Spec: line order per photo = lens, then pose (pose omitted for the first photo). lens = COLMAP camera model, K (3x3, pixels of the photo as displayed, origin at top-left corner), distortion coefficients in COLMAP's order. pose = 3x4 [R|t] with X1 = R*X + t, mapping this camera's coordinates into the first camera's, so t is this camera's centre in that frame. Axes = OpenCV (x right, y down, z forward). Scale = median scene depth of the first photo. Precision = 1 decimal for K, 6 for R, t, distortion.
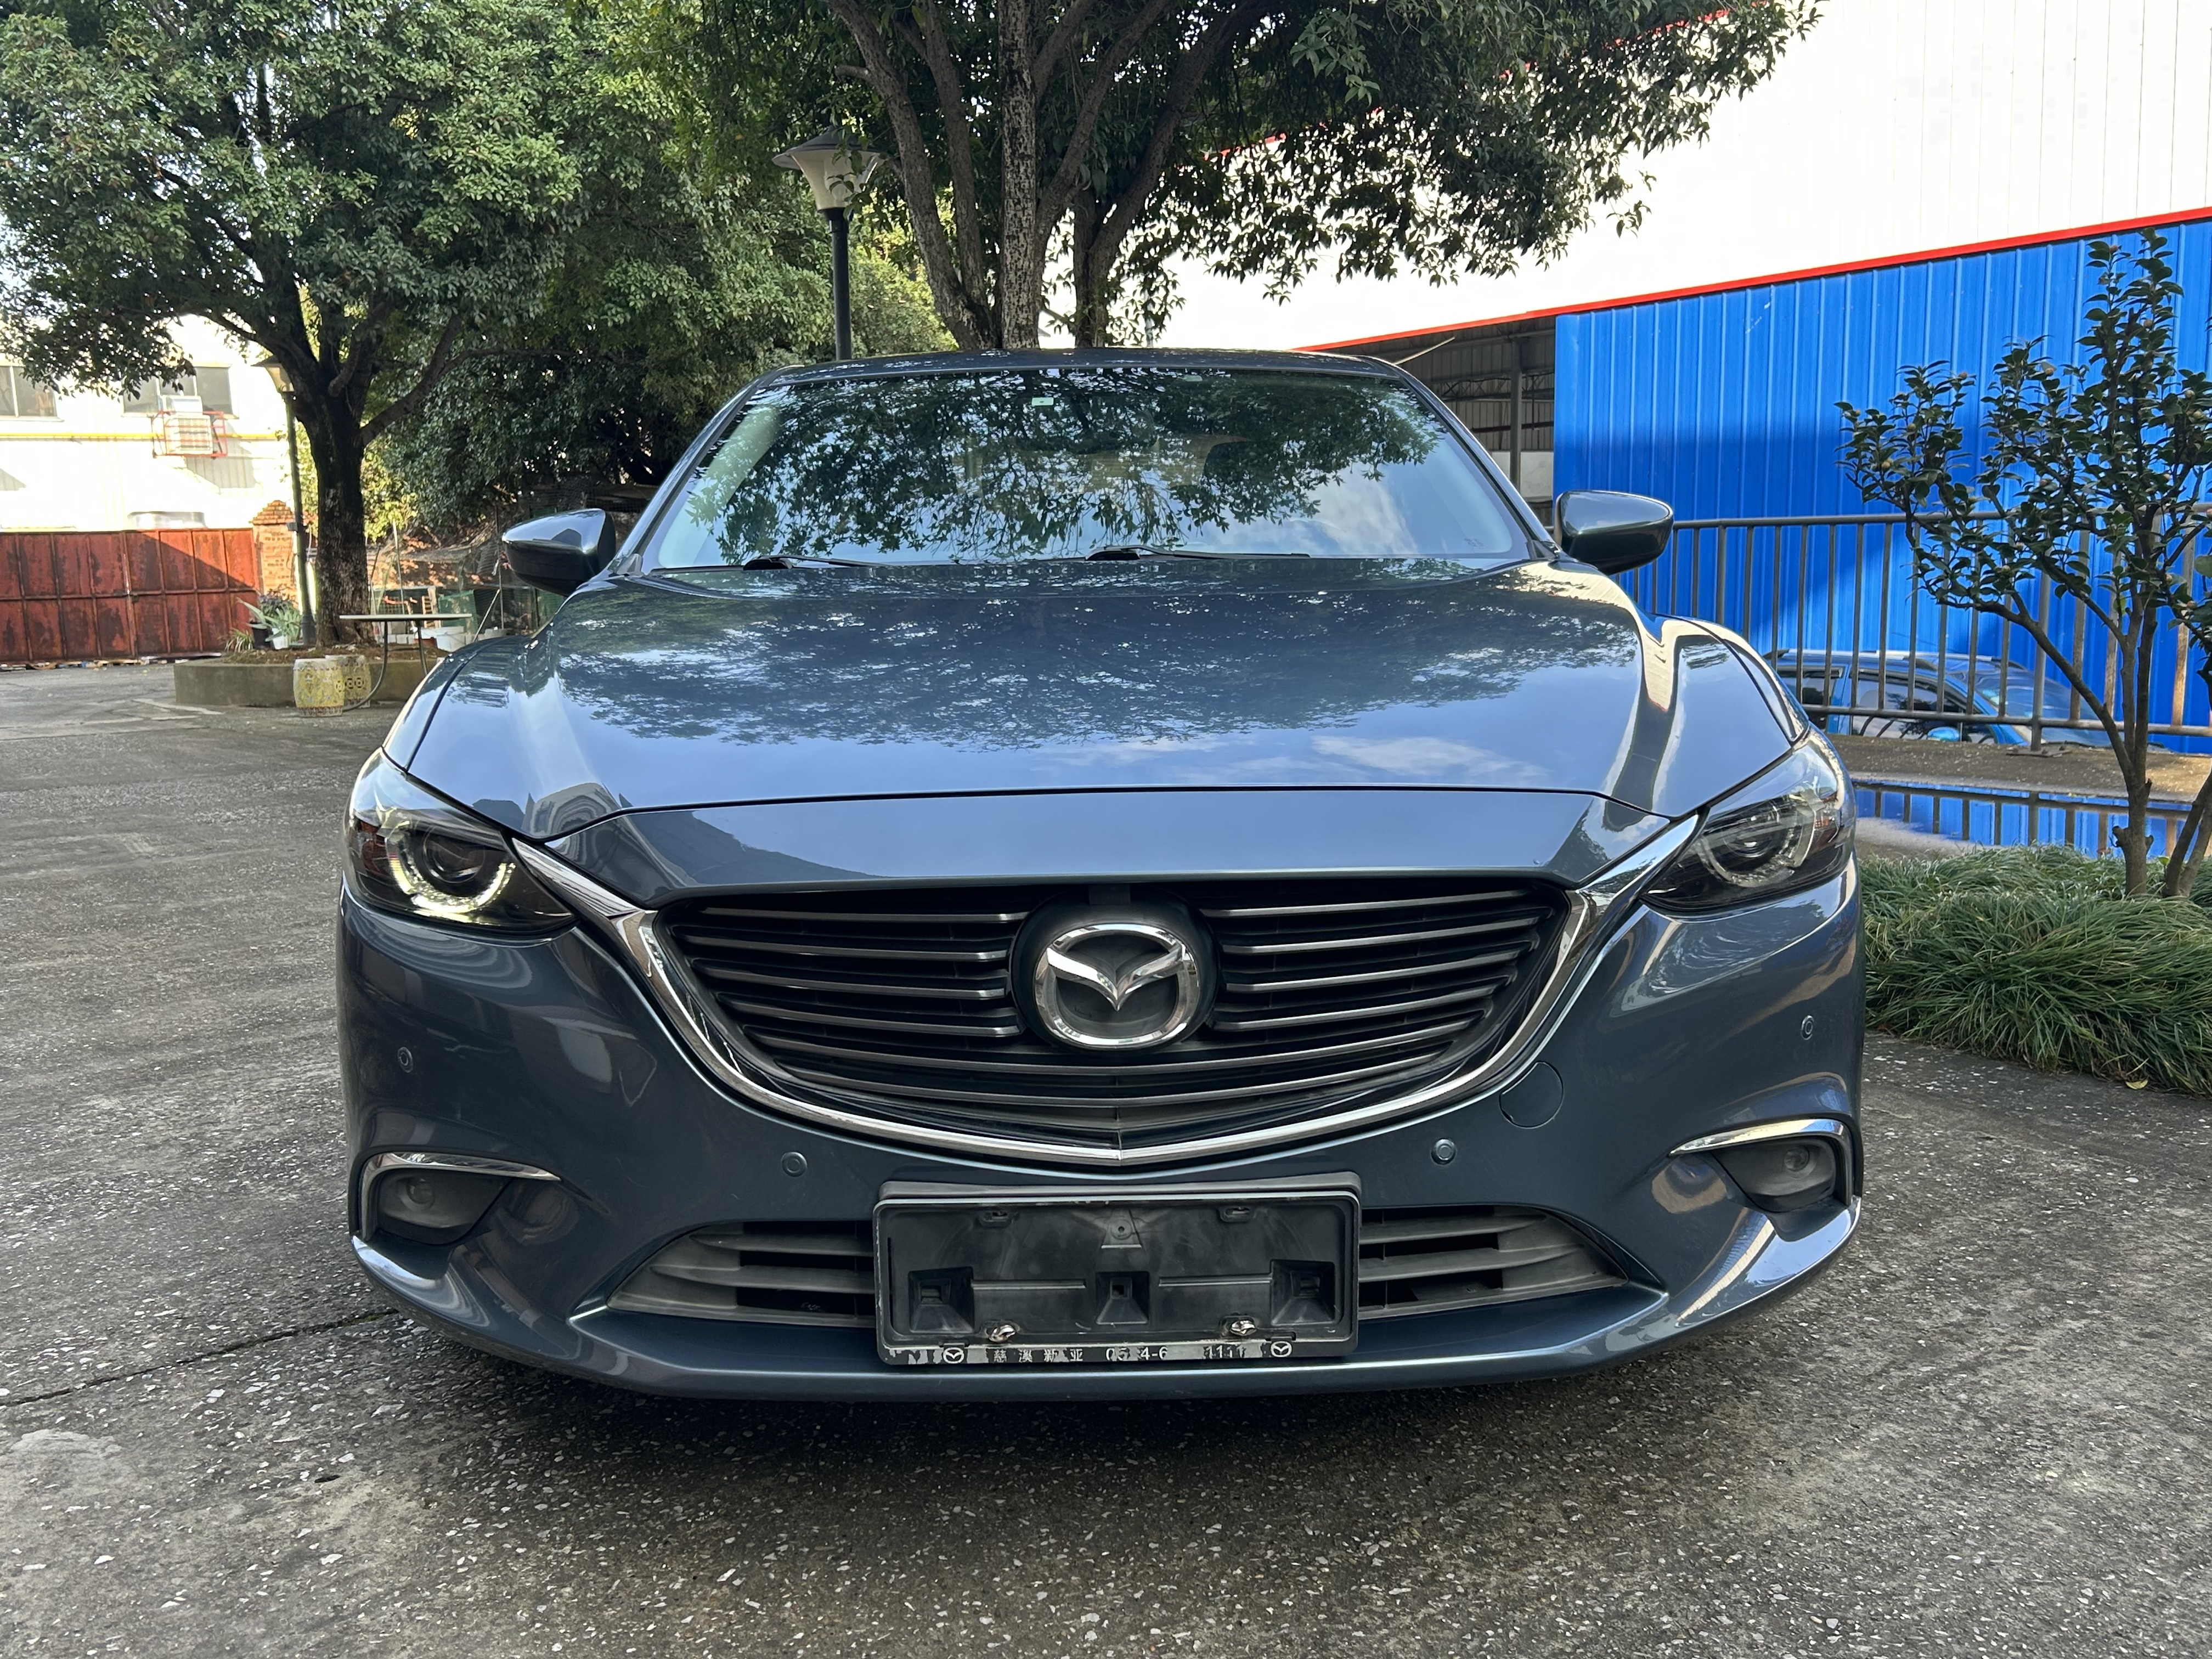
lens RADIAL K [[2052.6, 0, 1103.0], [0, 2052.6, 854.8], [0, 0, 1]] dist [0.021421, 0.000000]
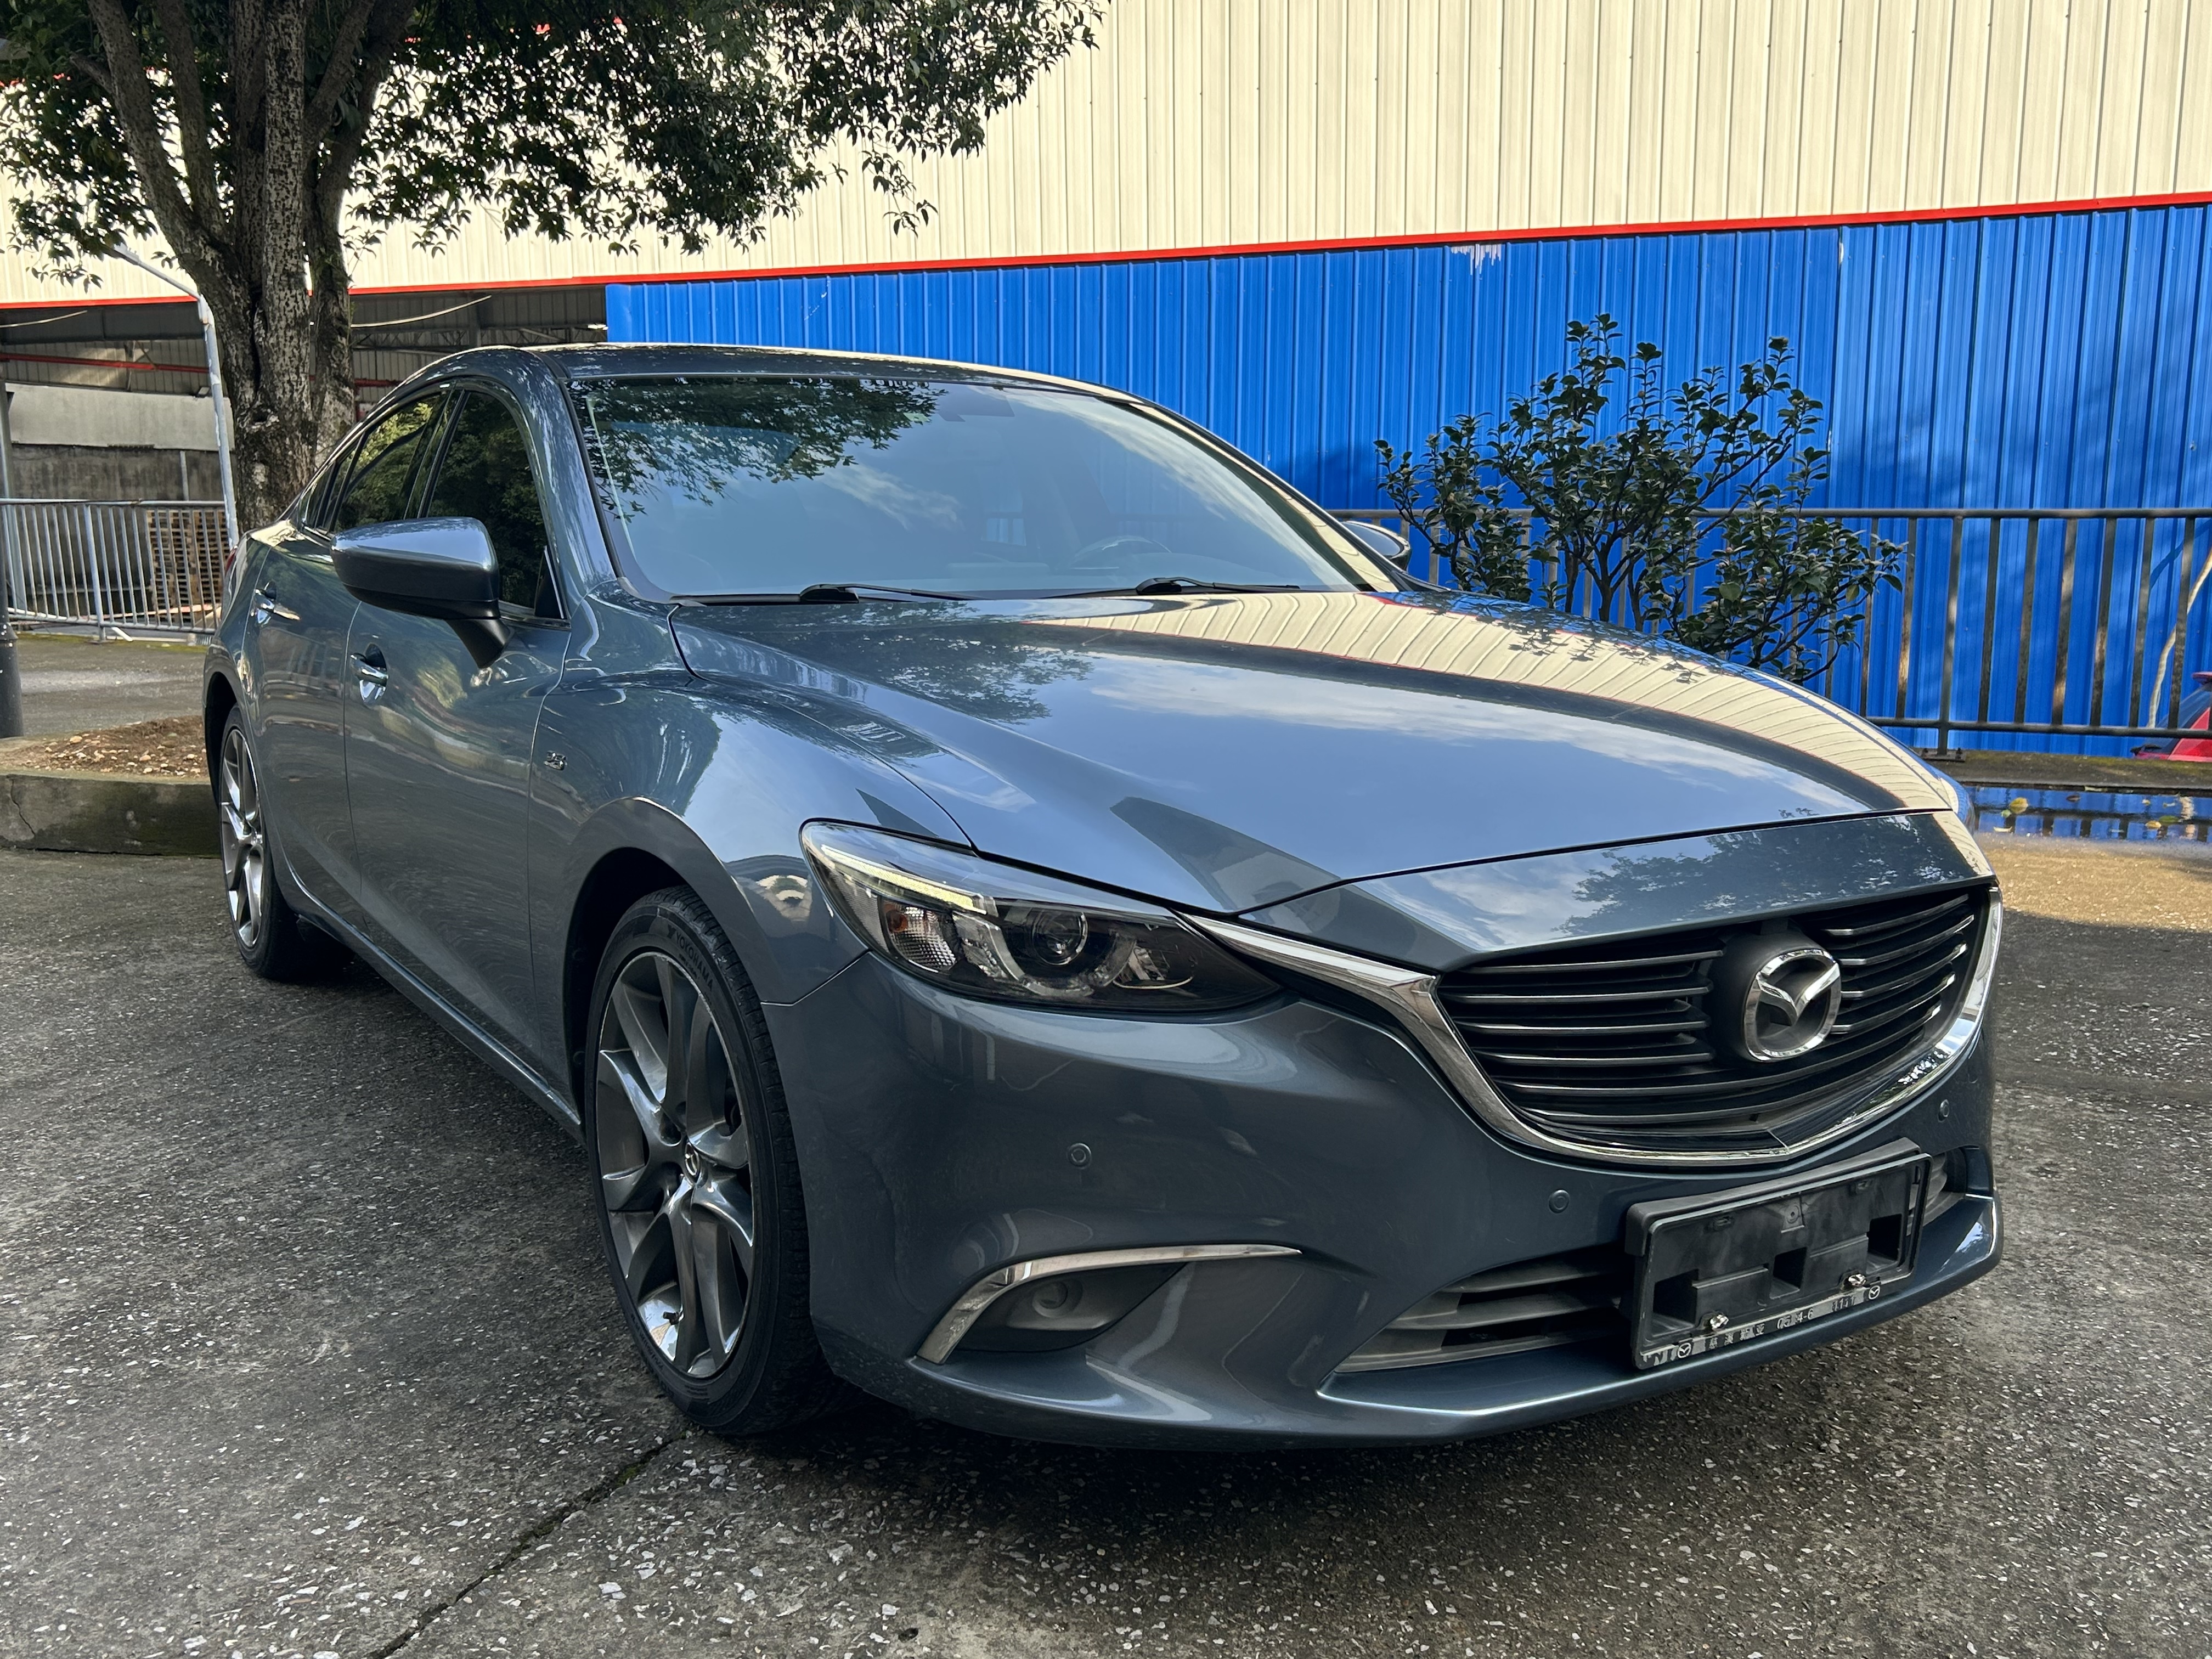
lens RADIAL K [[2052.6, 0, 1130.8], [0, 2052.6, 855.7], [0, 0, 1]] dist [0.021421, 0.000000]
pose [[0.844911, -0.063720, 0.531098, -0.151073], [0.052921, 0.997966, 0.035544, -0.013224], [-0.532283, -0.001925, 0.846565, 0.036529]]
